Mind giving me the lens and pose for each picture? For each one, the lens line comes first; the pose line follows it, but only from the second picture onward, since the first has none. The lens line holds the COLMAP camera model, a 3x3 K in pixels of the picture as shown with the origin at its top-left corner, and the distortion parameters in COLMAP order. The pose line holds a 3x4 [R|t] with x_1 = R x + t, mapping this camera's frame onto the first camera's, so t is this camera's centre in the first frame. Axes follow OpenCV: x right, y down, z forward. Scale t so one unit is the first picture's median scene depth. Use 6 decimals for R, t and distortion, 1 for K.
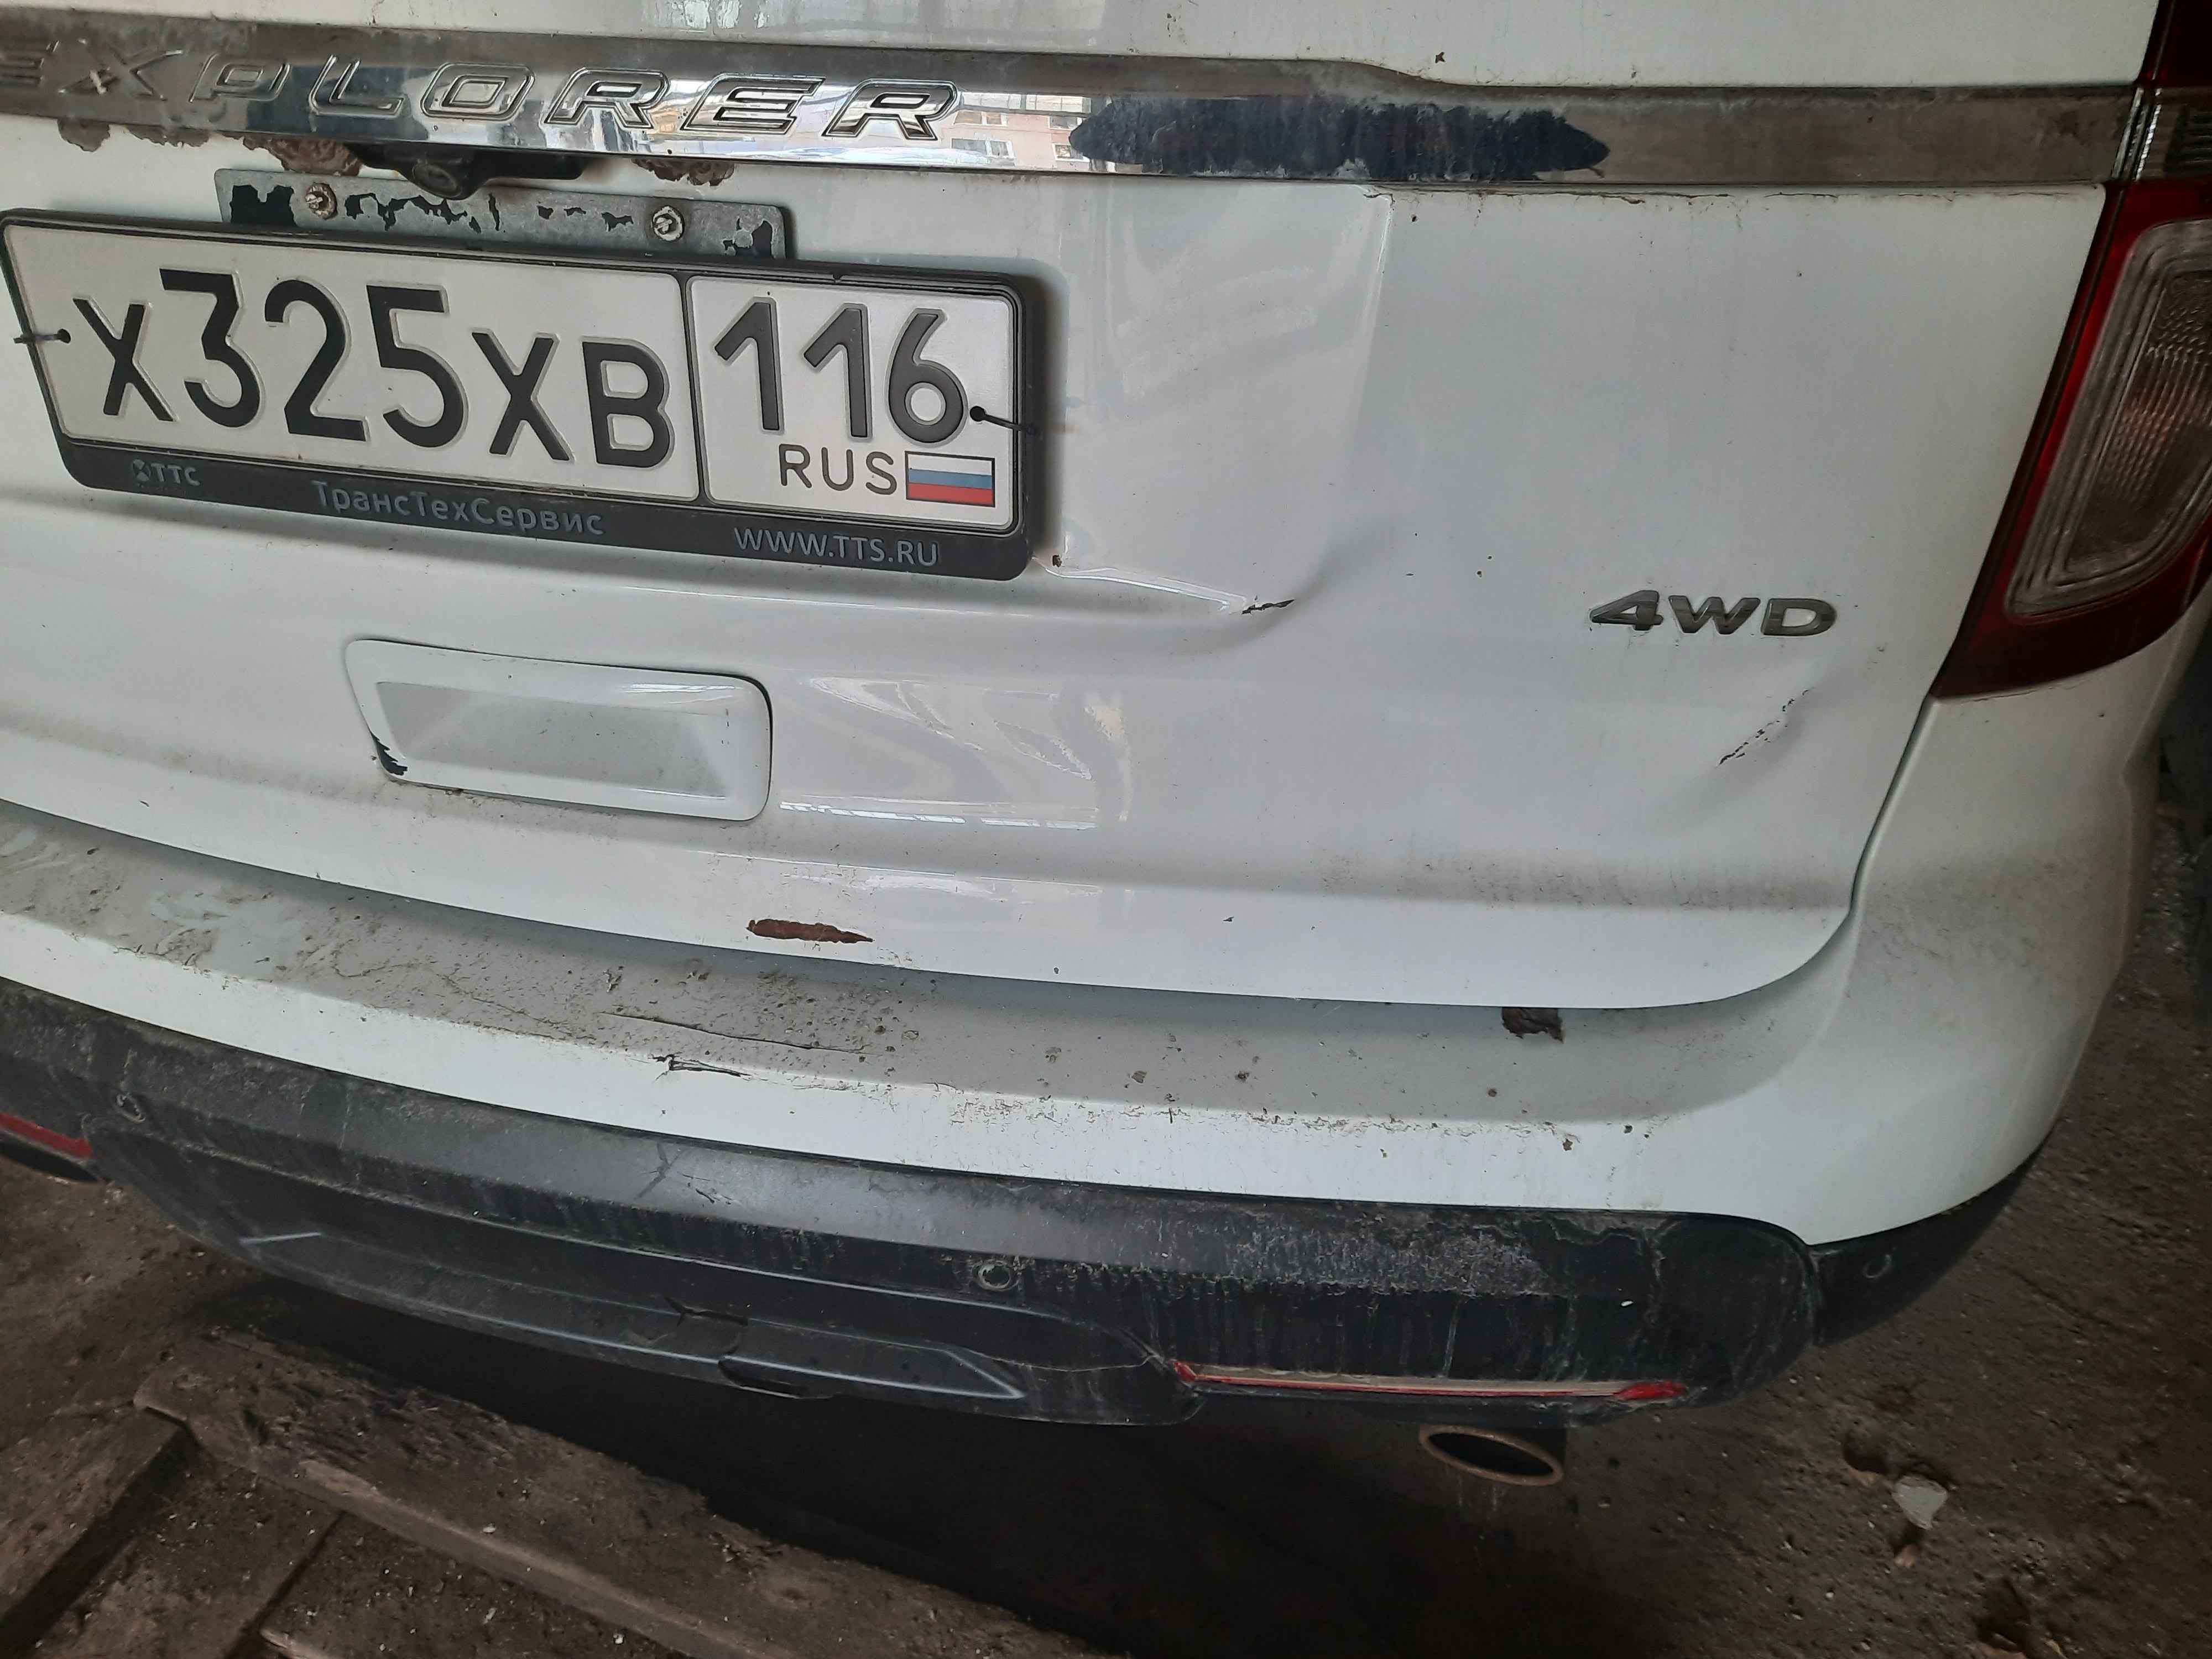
lens RADIAL K [[1681.8, 0, 1106.0], [0, 1681.8, 829.5], [0, 0, 1]] dist [0.084750, -0.099513]
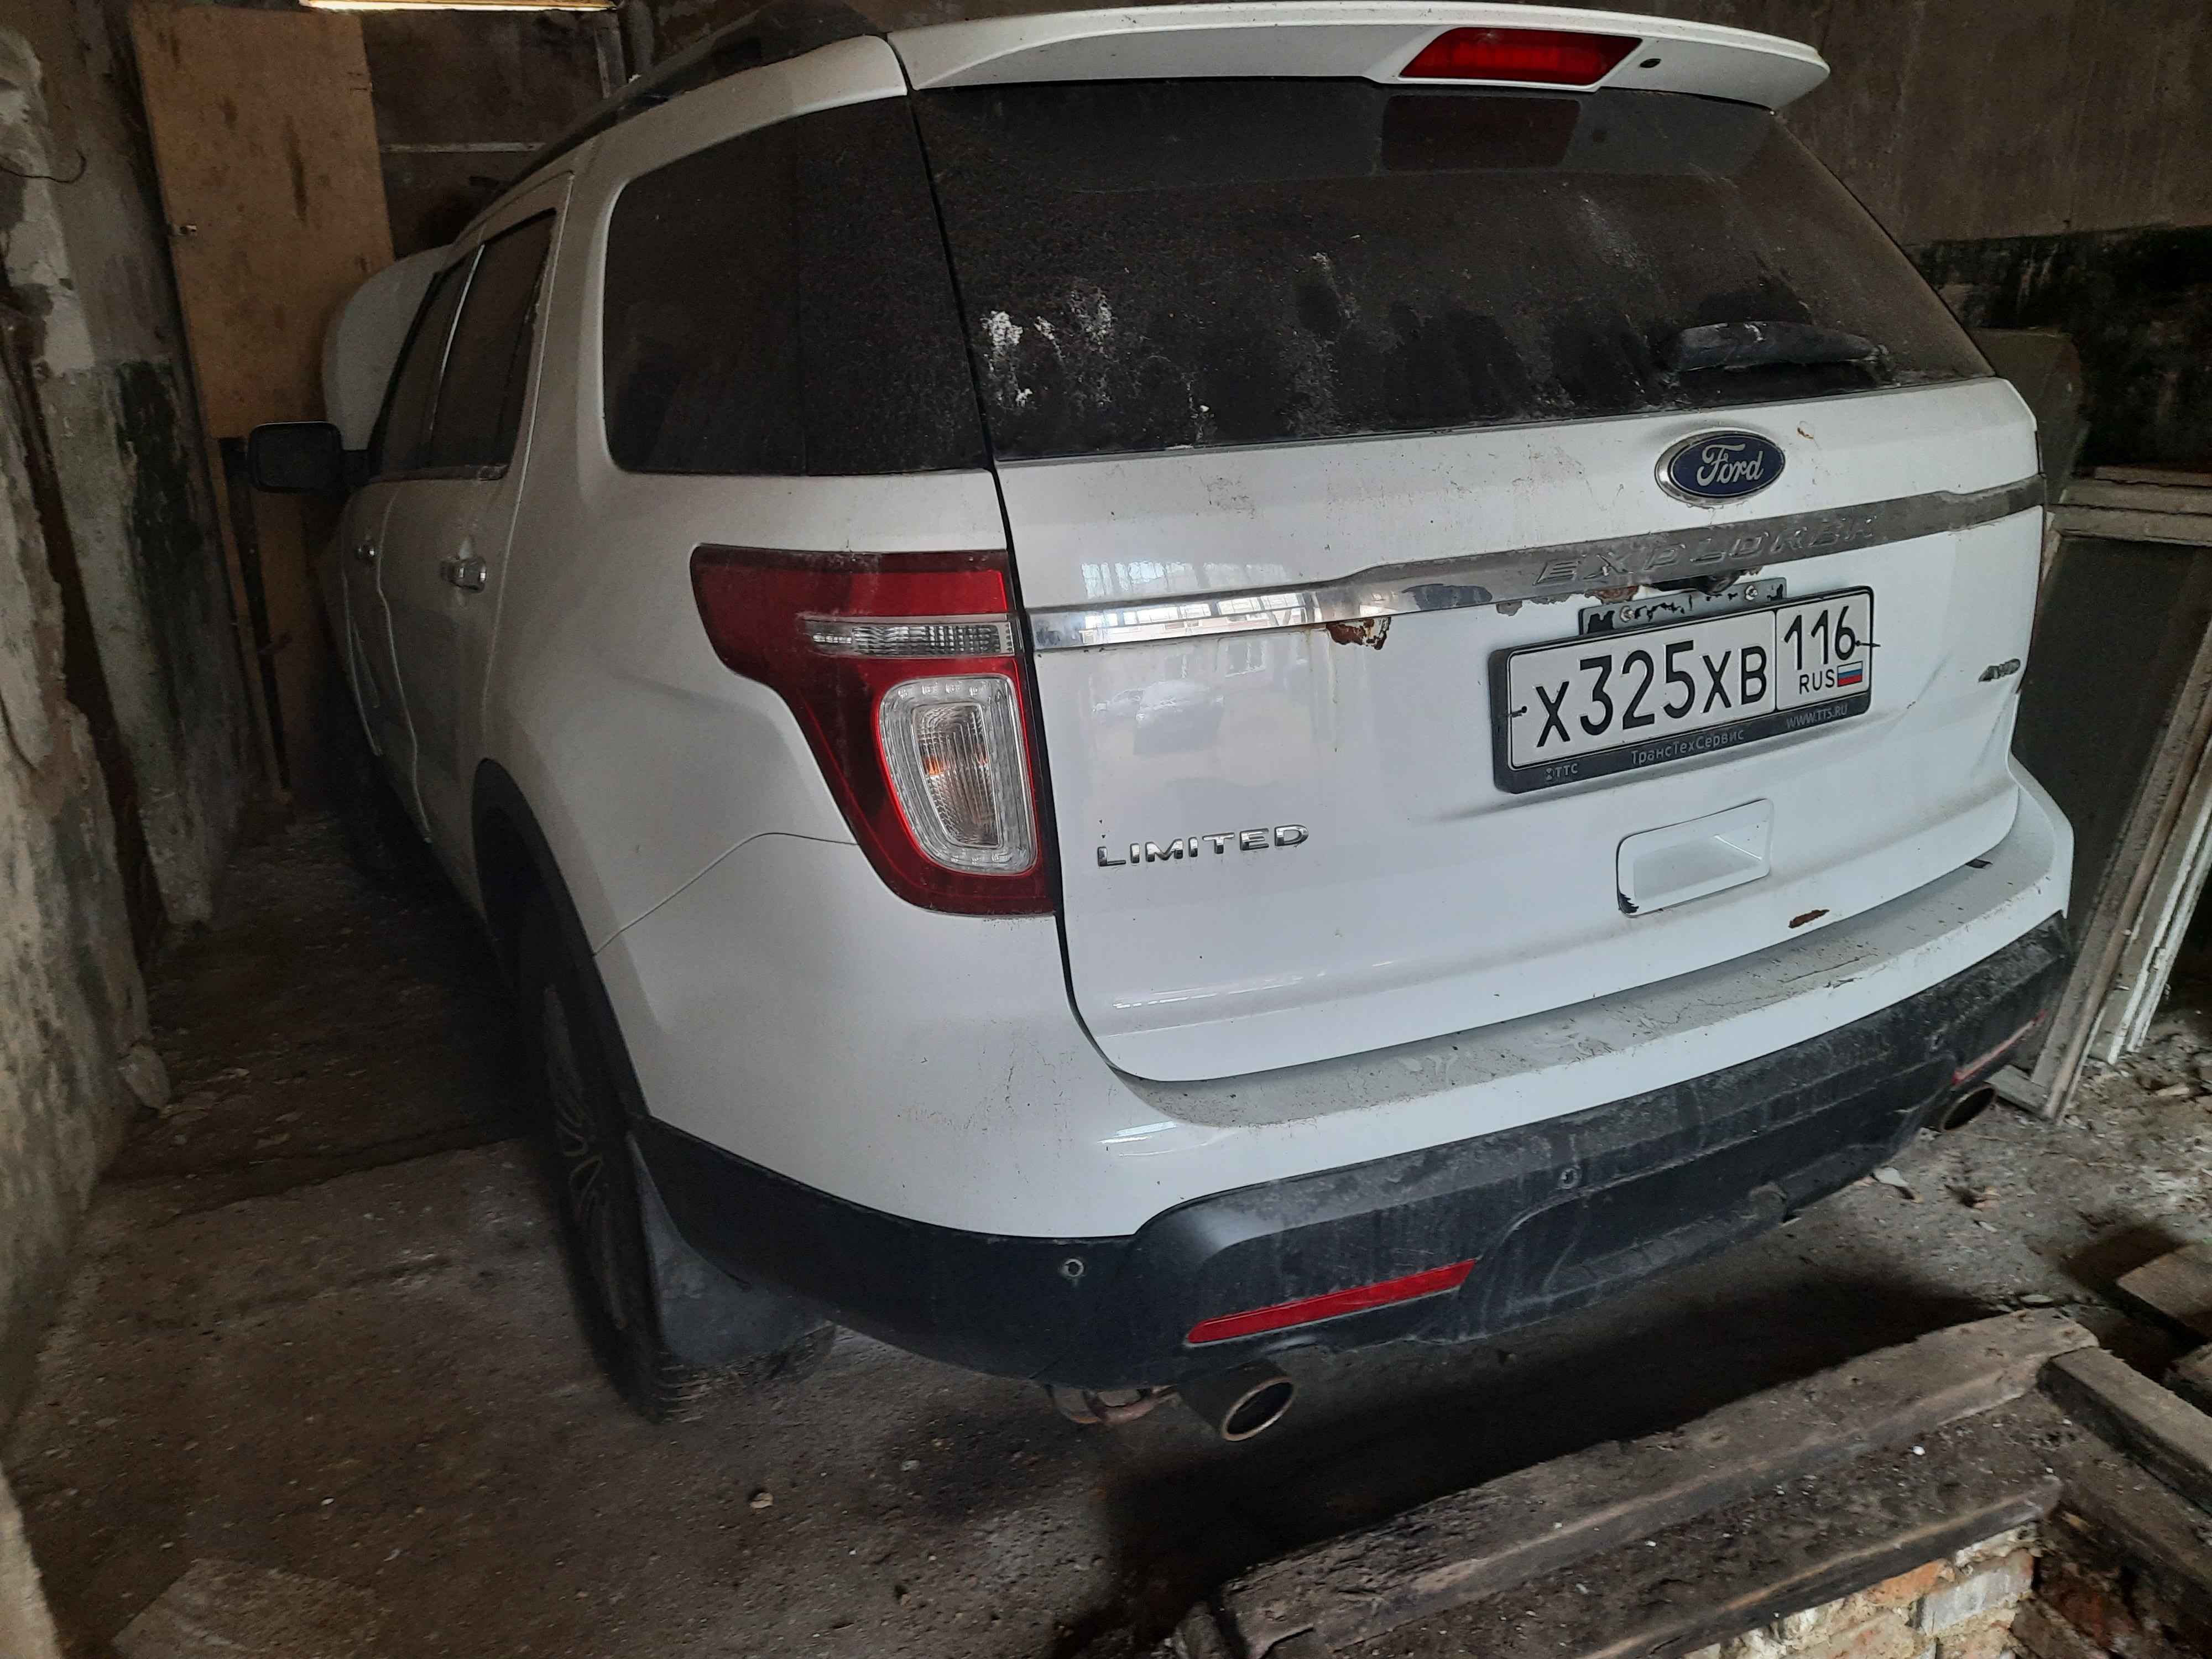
lens RADIAL K [[1681.8, 0, 1106.0], [0, 1681.8, 829.5], [0, 0, 1]] dist [0.084750, -0.099513]
pose [[0.702287, -0.225583, 0.675208, -2.189405], [0.409714, 0.903717, -0.124219, -0.129440], [-0.582175, 0.363879, 0.727093, -0.017388]]
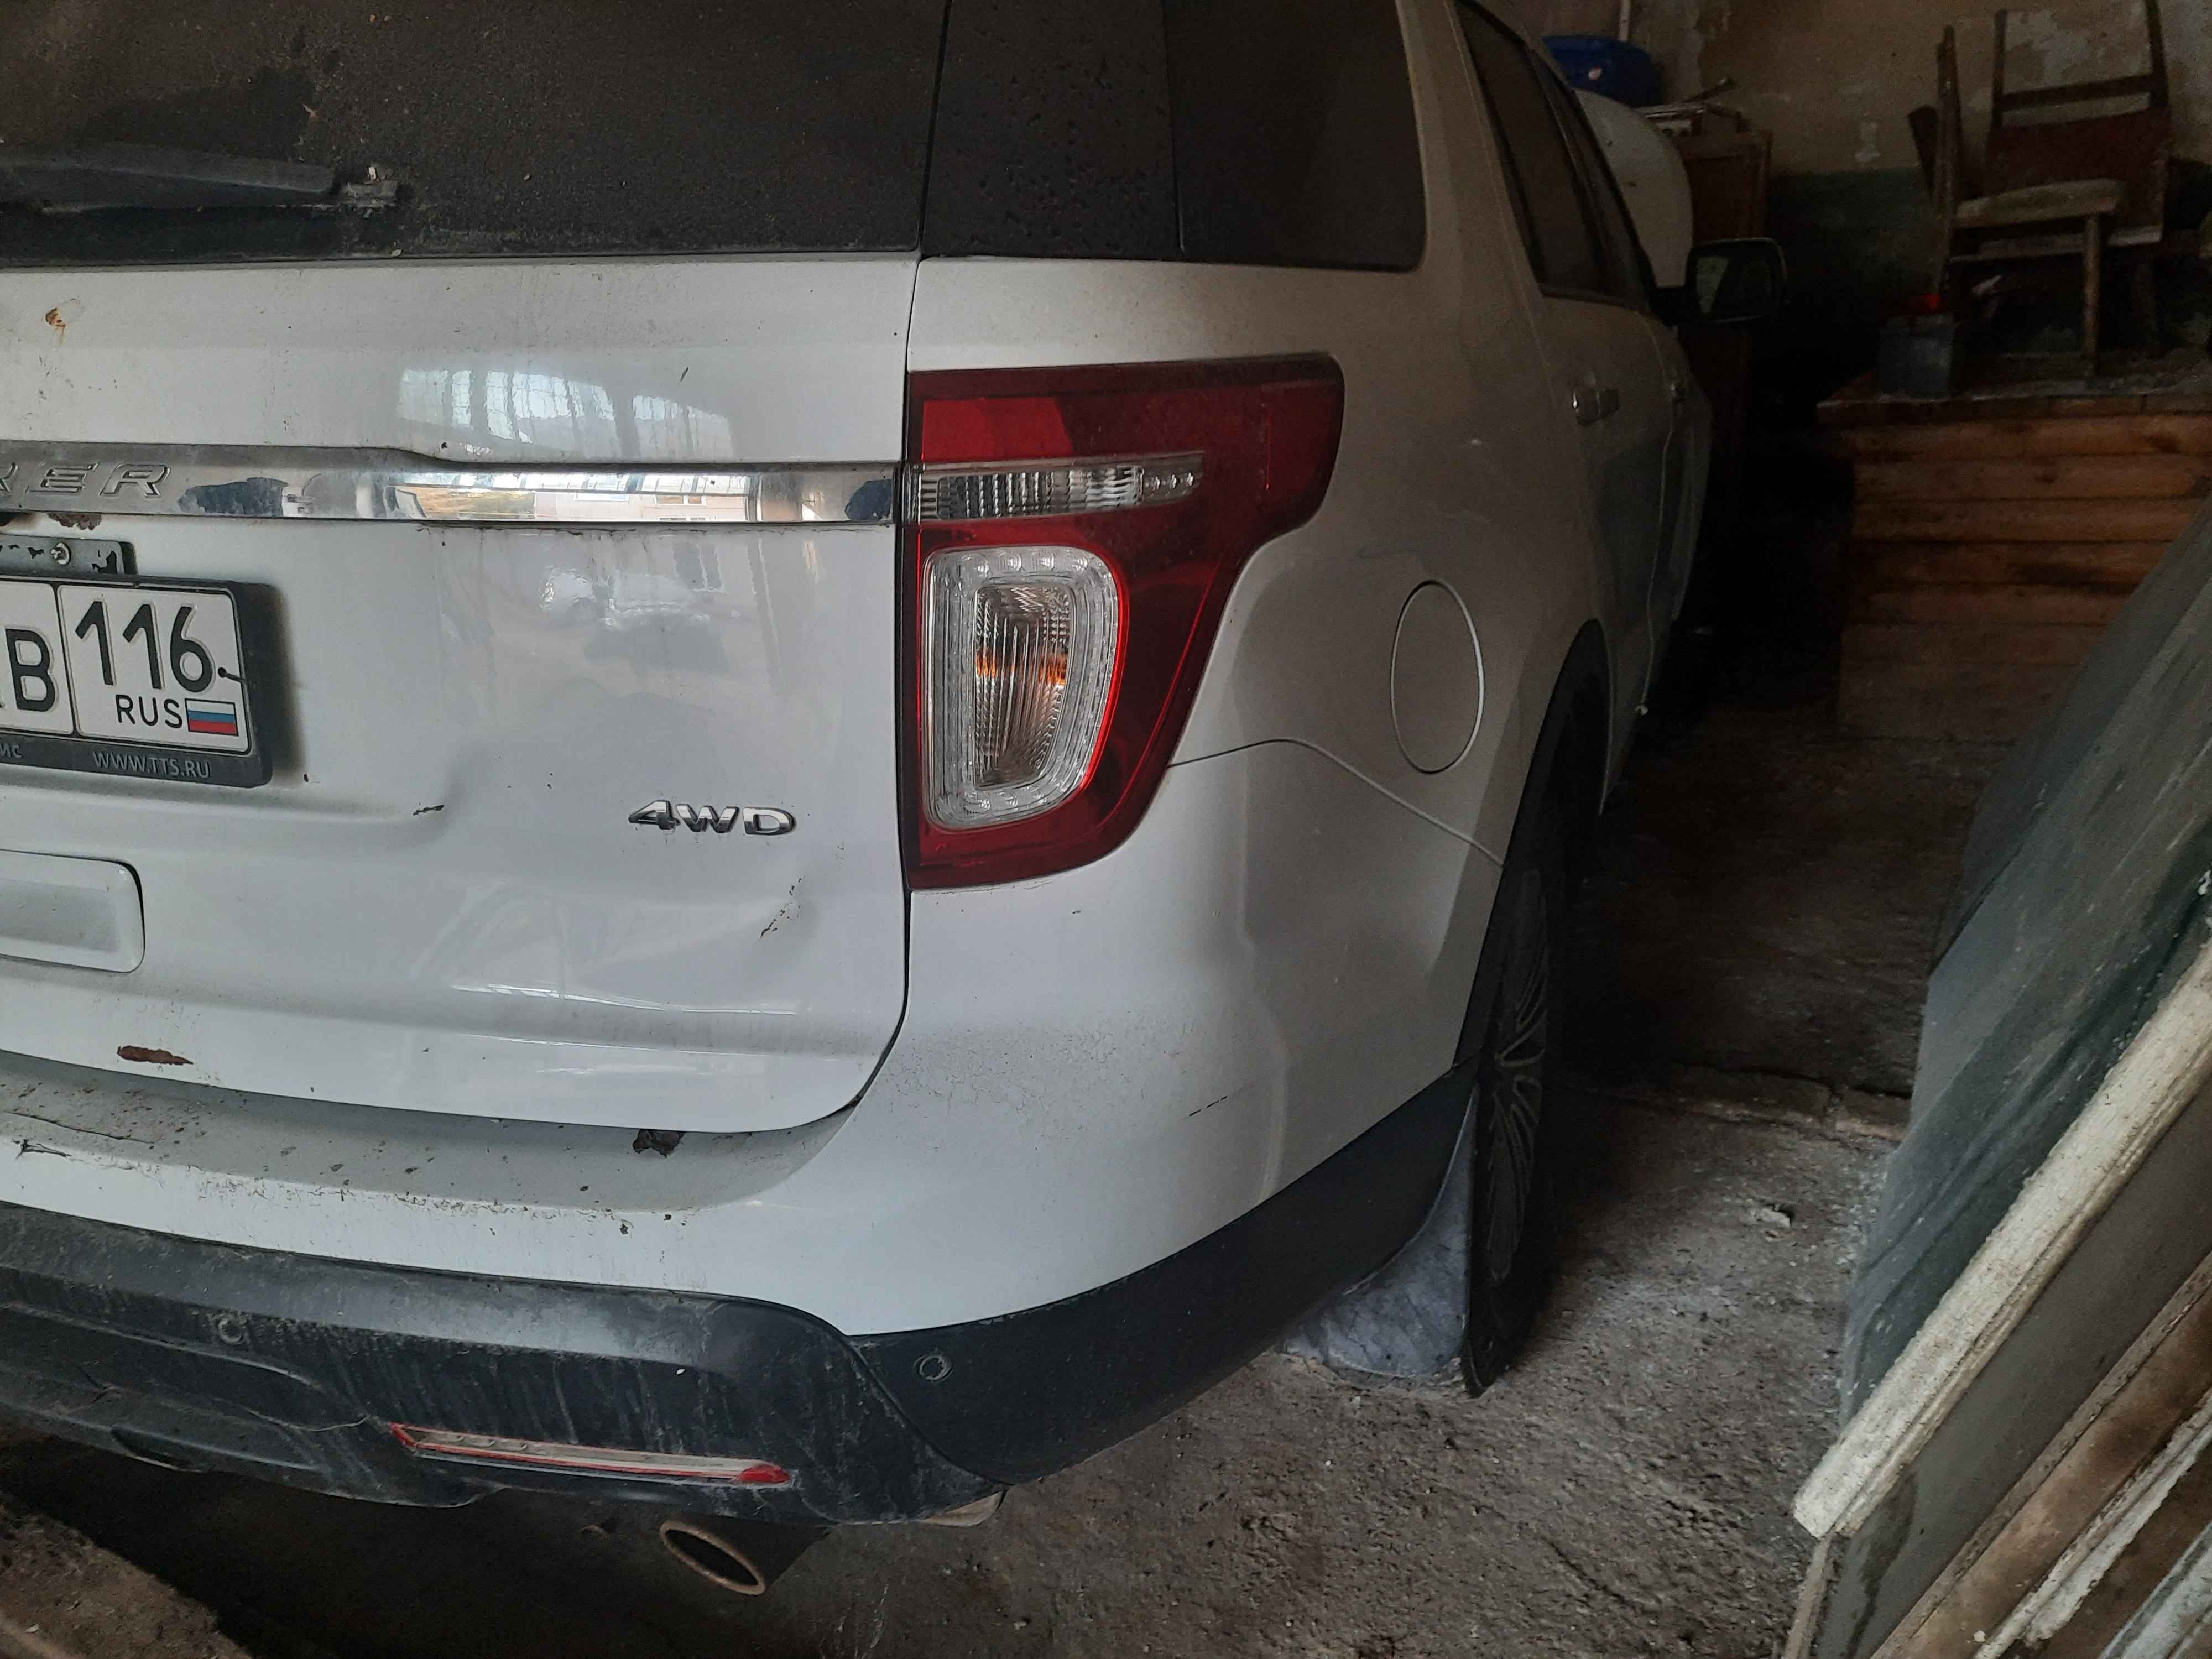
lens RADIAL K [[1707.1, 0, 1102.0], [0, 1707.1, 797.4], [0, 0, 1]] dist [0.030865, -0.003005]
pose [[0.989947, 0.015899, -0.140545, 0.786595], [-0.048423, 0.971712, -0.231151, 0.146990], [0.132894, 0.235633, 0.962713, -0.269565]]
